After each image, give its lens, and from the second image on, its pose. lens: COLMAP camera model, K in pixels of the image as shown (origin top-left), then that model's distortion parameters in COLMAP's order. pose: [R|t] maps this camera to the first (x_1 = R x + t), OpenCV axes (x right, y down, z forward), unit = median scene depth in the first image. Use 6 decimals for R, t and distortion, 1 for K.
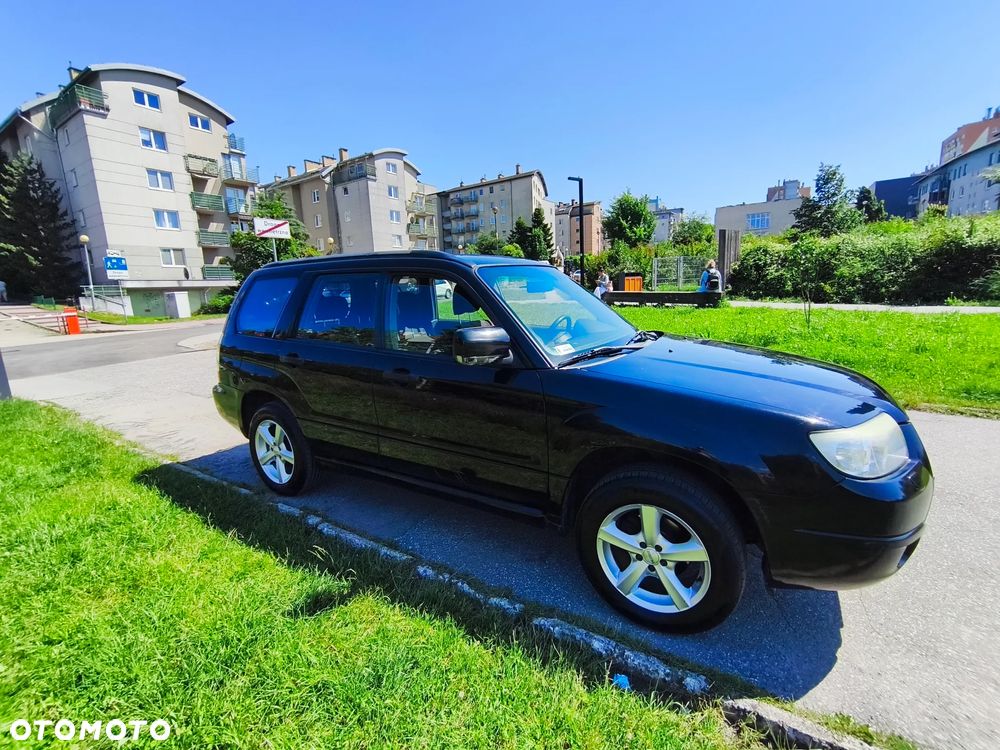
lens RADIAL K [[433.1, 0, 500.0], [0, 433.1, 375.0], [0, 0, 1]] dist [0.000417, 0.002717]
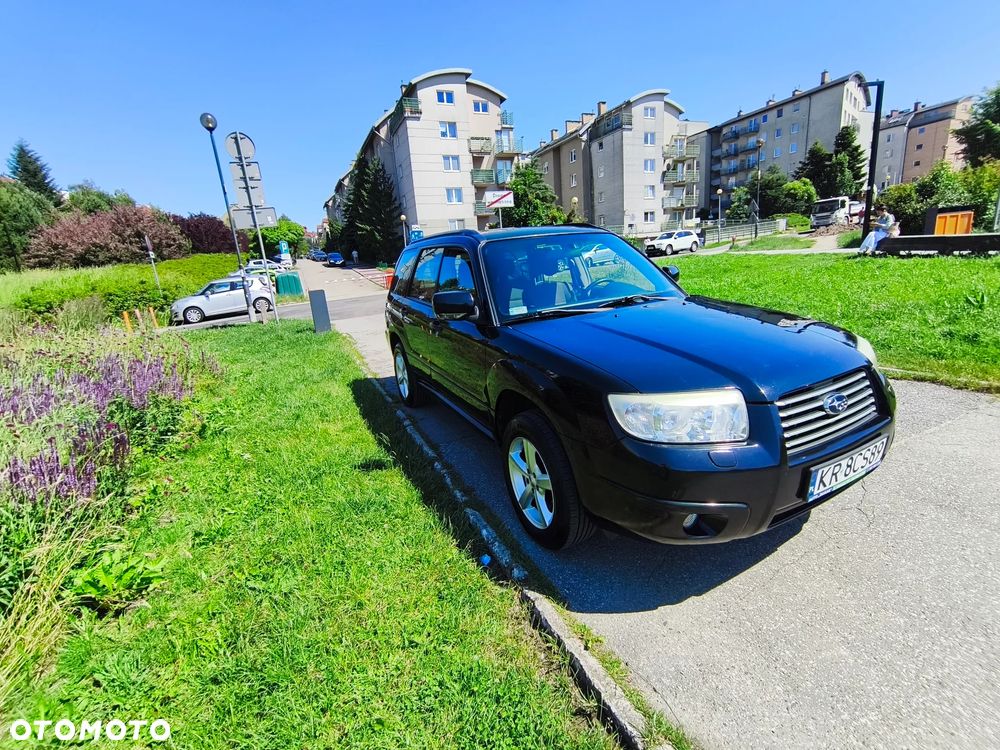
lens RADIAL K [[433.1, 0, 500.0], [0, 433.1, 375.0], [0, 0, 1]] dist [0.000417, 0.002717]
pose [[0.839928, 0.114219, -0.530542, 0.052783], [-0.061618, 0.991351, 0.115874, -0.001062], [0.539188, -0.064635, 0.839702, -0.003777]]
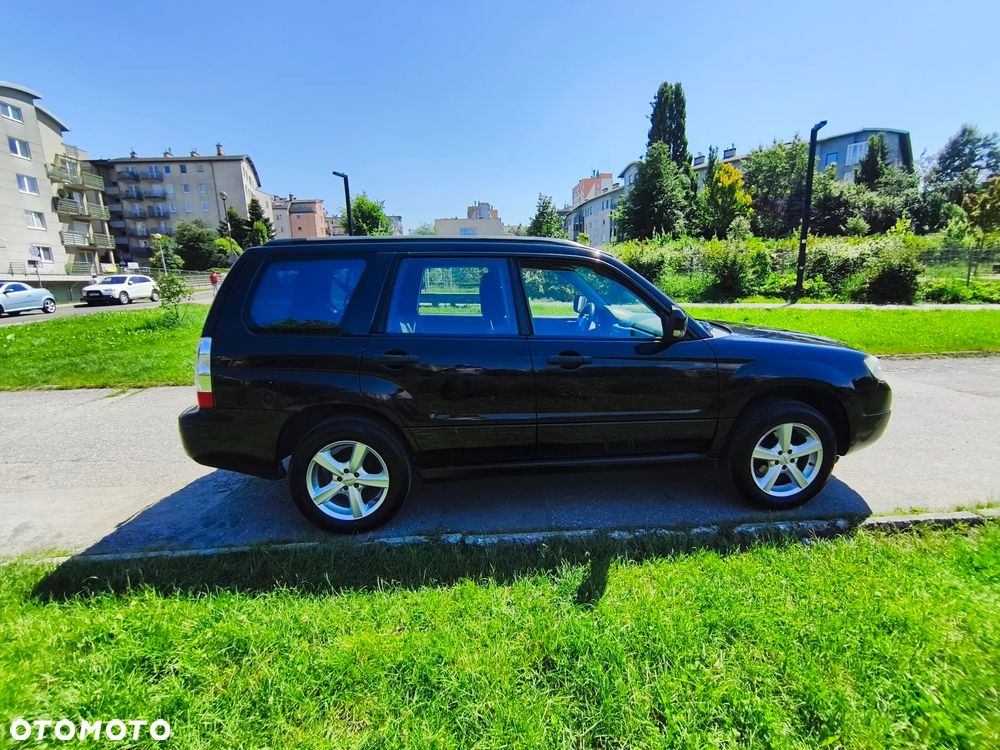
lens RADIAL K [[433.1, 0, 500.0], [0, 433.1, 375.0], [0, 0, 1]] dist [0.000417, 0.002717]
pose [[0.815766, -0.103131, 0.569113, -0.073608], [0.107889, 0.993837, 0.025449, -0.000298], [-0.568230, 0.040641, 0.821865, 0.019612]]
